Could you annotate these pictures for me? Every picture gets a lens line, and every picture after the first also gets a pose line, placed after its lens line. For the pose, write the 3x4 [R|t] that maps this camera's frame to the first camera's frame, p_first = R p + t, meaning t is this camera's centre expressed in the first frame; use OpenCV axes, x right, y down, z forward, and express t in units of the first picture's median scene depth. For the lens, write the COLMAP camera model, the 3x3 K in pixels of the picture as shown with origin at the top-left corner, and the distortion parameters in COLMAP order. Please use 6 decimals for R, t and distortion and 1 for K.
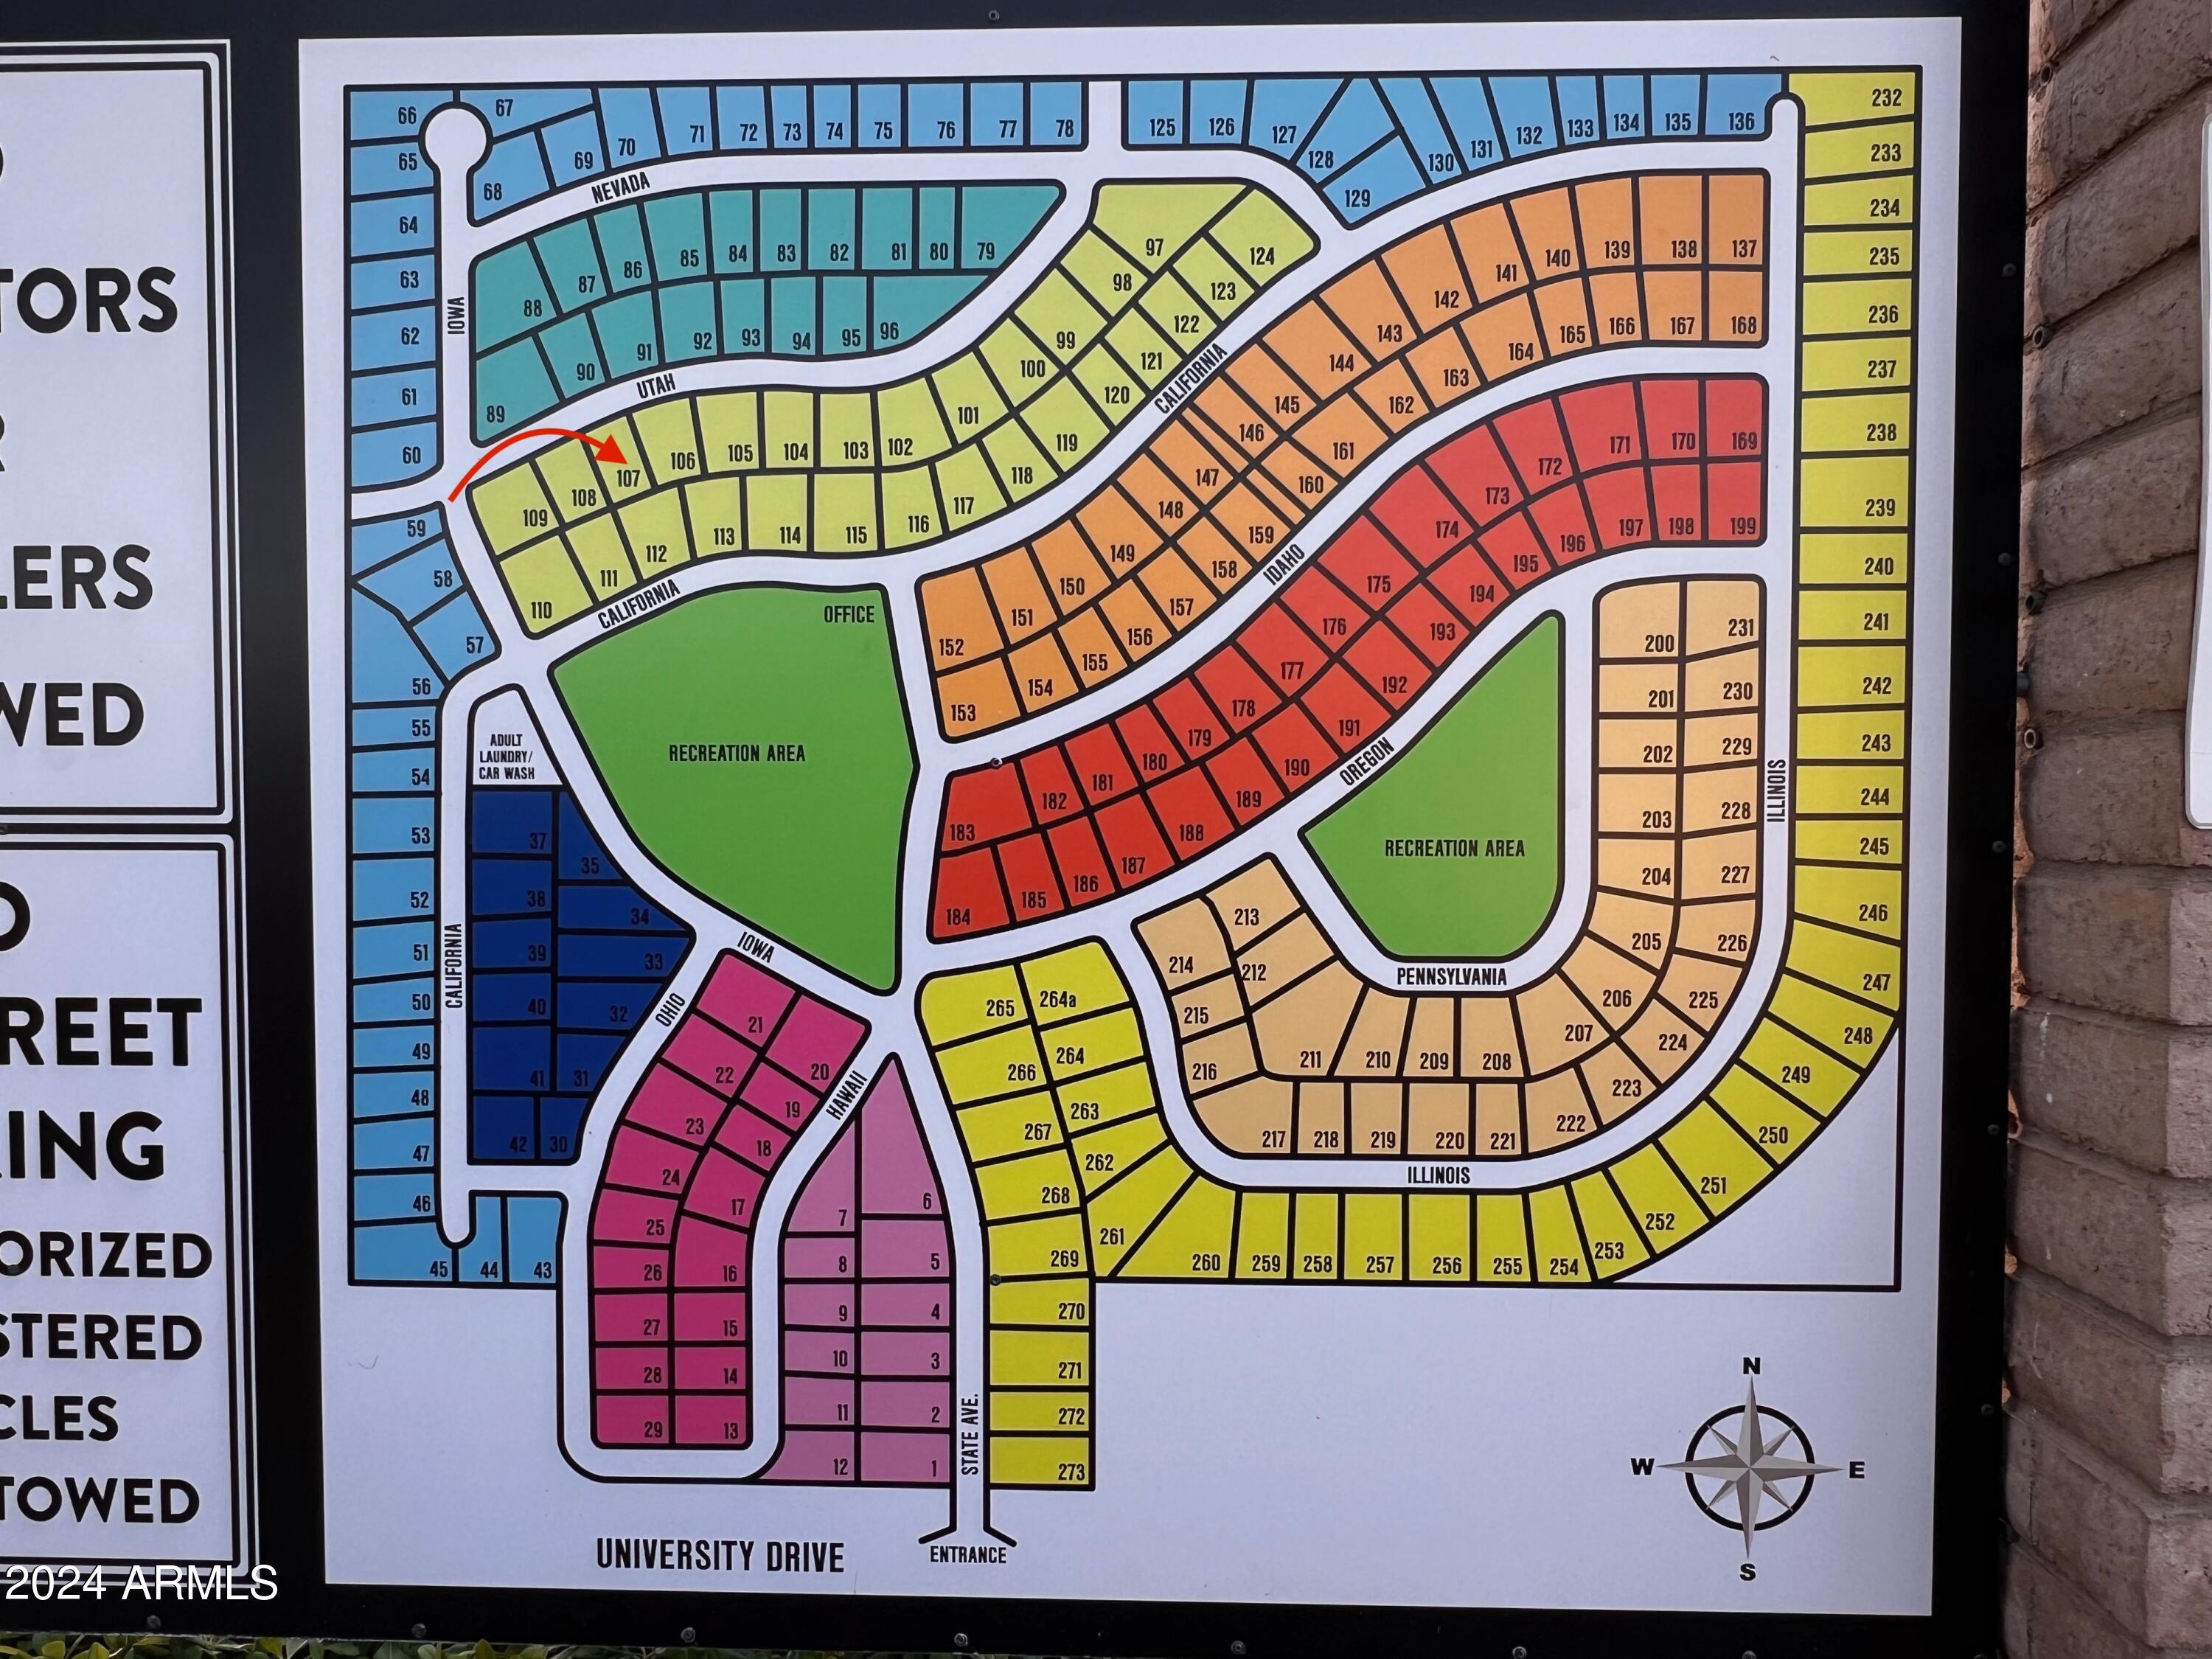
lens RADIAL K [[1494.8, 0, 1104.0], [0, 1494.8, 822.5], [0, 0, 1]] dist [-0.005172, 0.003457]
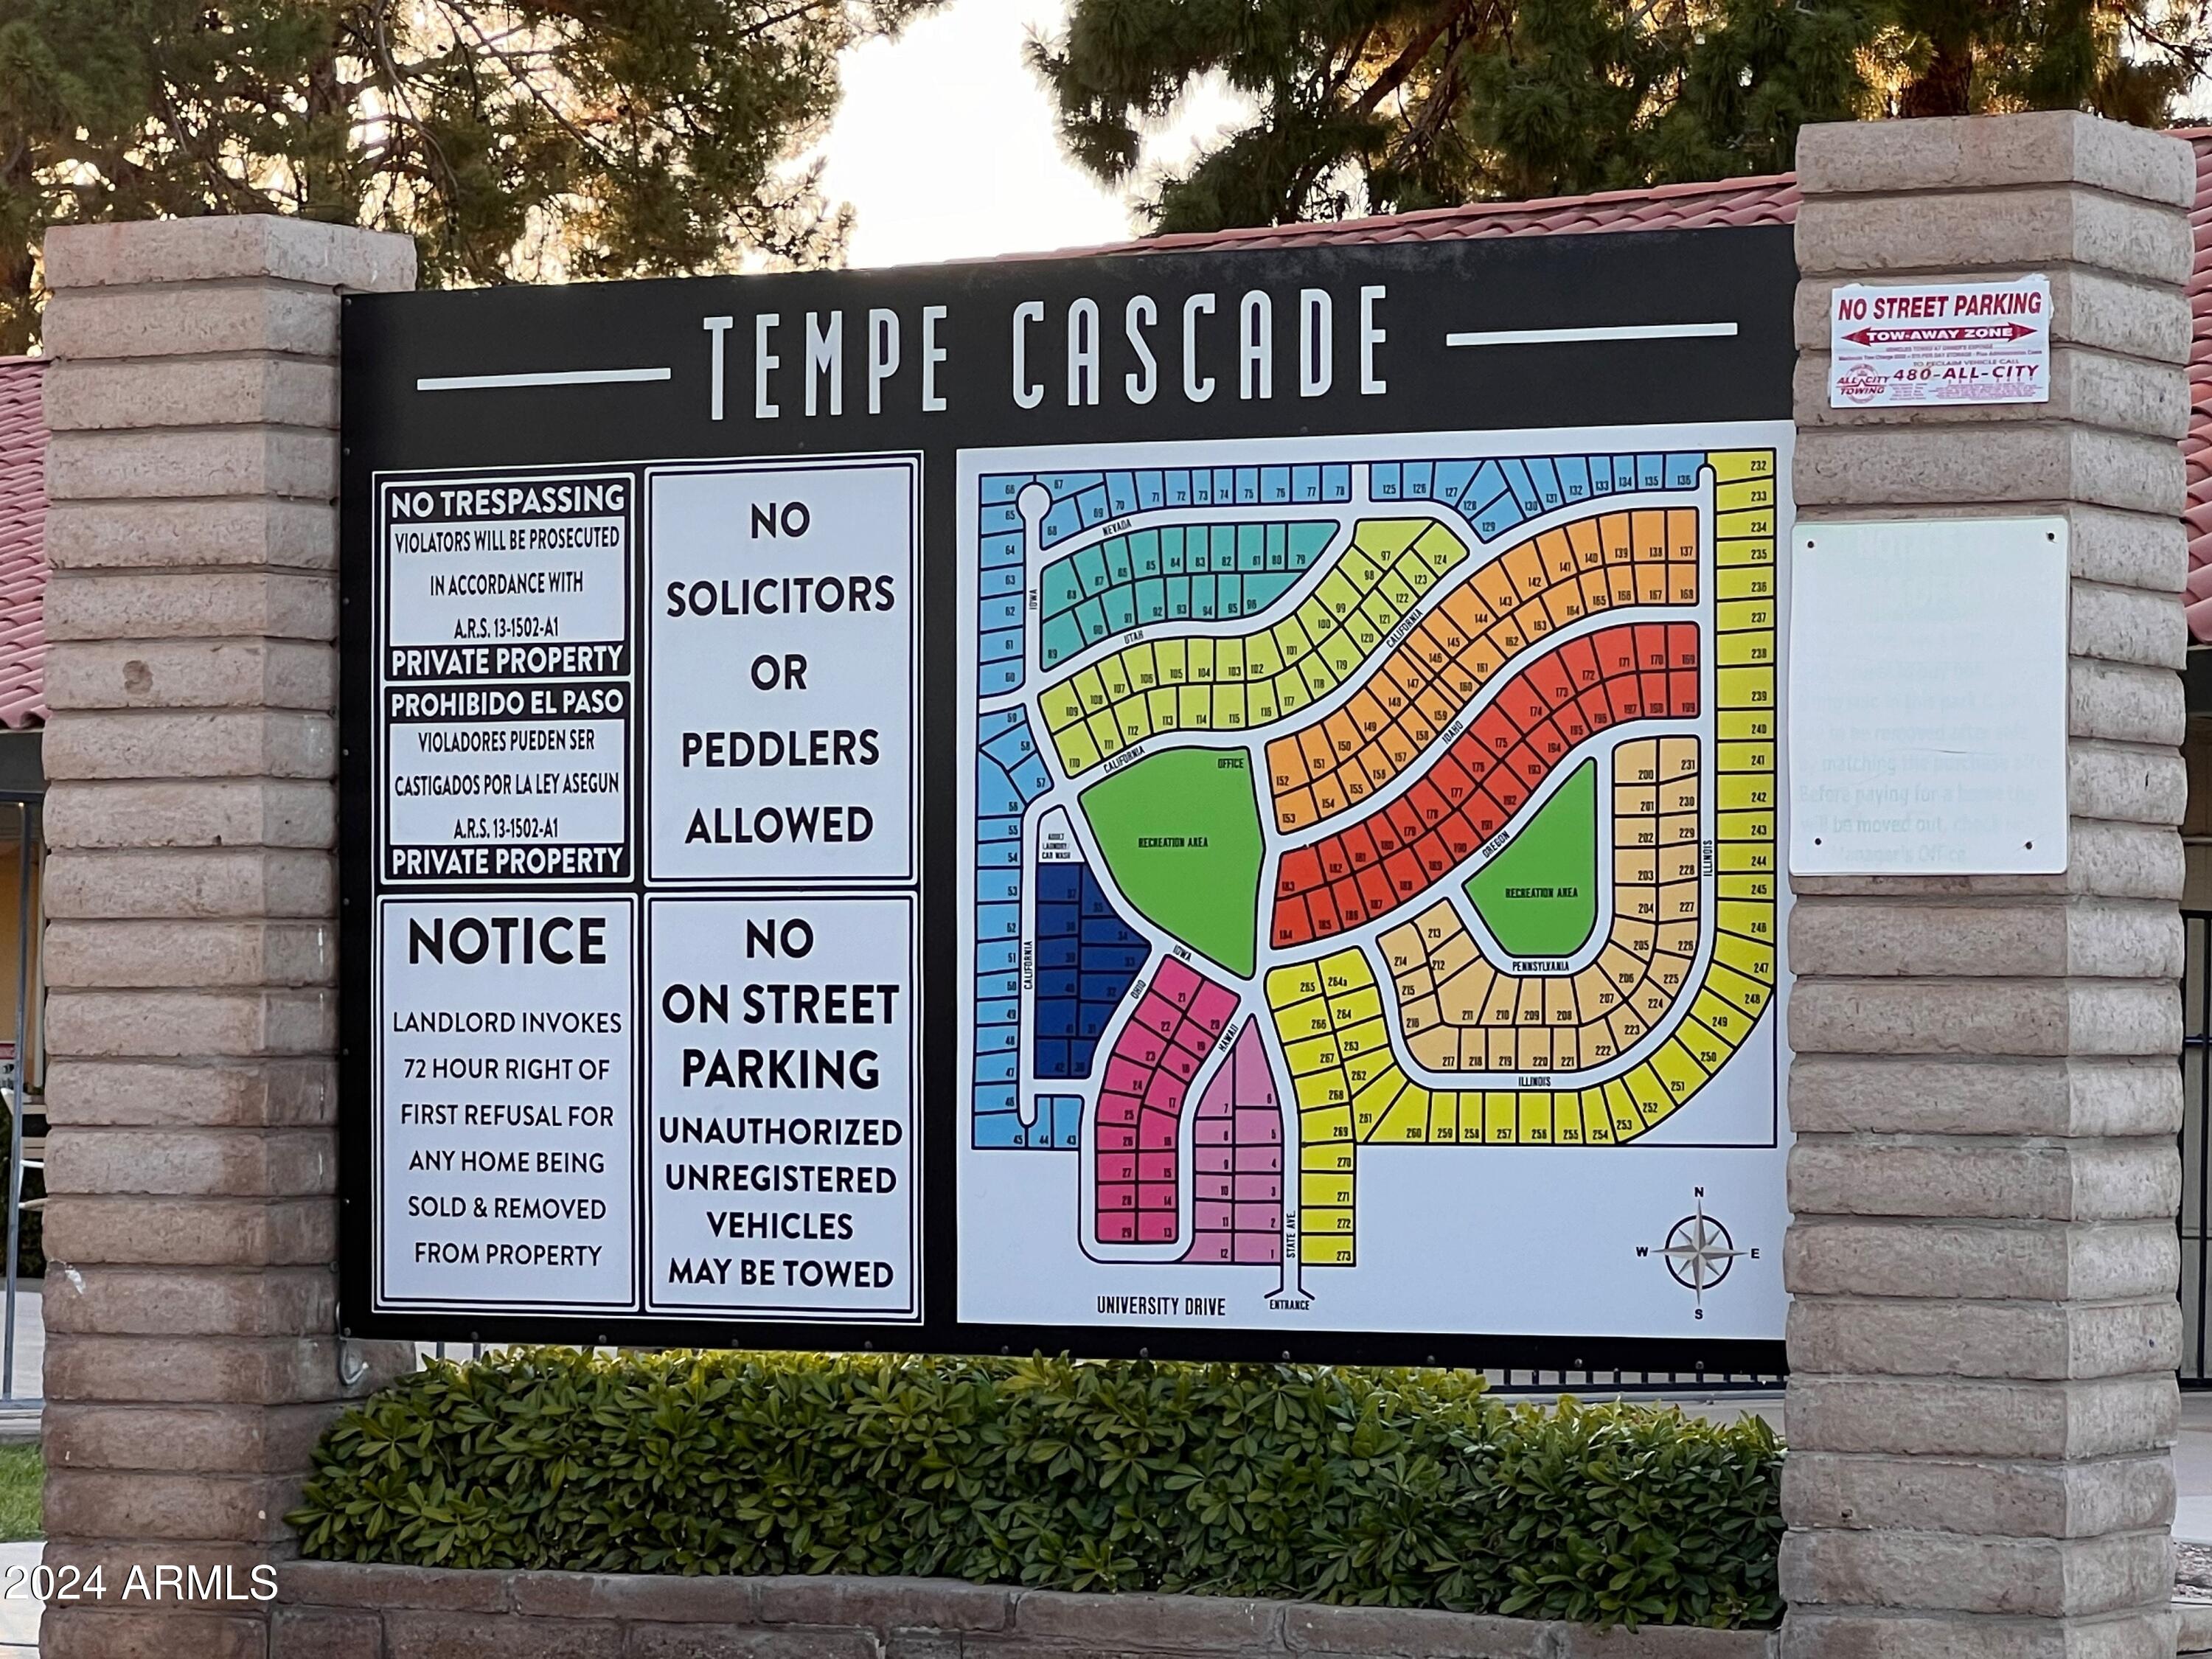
lens RADIAL K [[7899.9, 0, 1106.0], [0, 7899.9, 829.8], [0, 0, 1]] dist [-0.075368, 0.000000]
pose [[0.900209, -0.010443, -0.435333, 3.765893], [-0.013759, 0.998531, -0.052407, 0.431046], [0.435241, 0.053167, 0.898743, -7.462139]]
